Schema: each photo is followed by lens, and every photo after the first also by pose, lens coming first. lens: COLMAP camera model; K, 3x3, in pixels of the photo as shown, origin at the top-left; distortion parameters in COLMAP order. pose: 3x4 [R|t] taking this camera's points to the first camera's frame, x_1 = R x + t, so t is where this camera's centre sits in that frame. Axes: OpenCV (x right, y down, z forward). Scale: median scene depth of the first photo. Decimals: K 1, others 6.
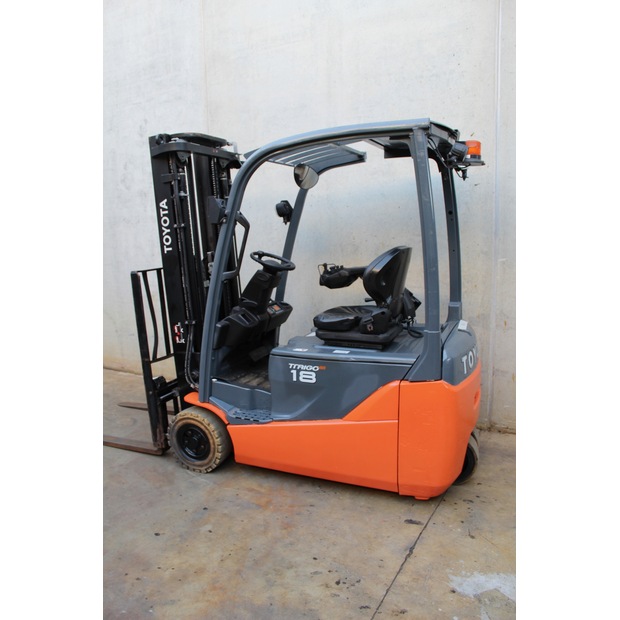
lens RADIAL K [[496.7, 0, 308.3], [0, 496.7, 309.9], [0, 0, 1]] dist [-0.107974, 0.078886]
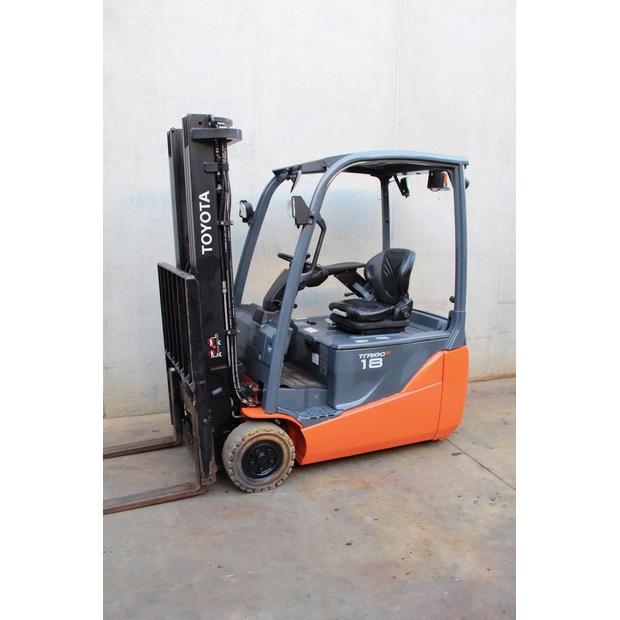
lens RADIAL K [[496.7, 0, 306.6], [0, 496.7, 311.3], [0, 0, 1]] dist [-0.107974, 0.078886]
pose [[0.674606, -0.087689, 0.732951, -0.810249], [0.085034, 0.995541, 0.040839, -0.037256], [-0.733264, 0.034775, 0.679054, 0.295846]]
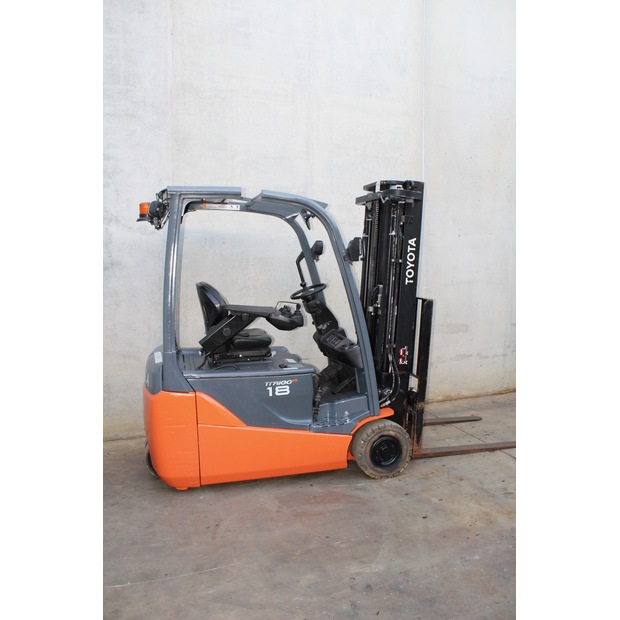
lens RADIAL K [[496.7, 0, 313.7], [0, 496.7, 313.1], [0, 0, 1]] dist [-0.107974, 0.078886]
pose [[0.644985, -0.056590, 0.762097, -1.073557], [0.106876, 0.994133, -0.016632, -0.036782], [-0.756685, 0.092177, 0.647249, 0.295588]]
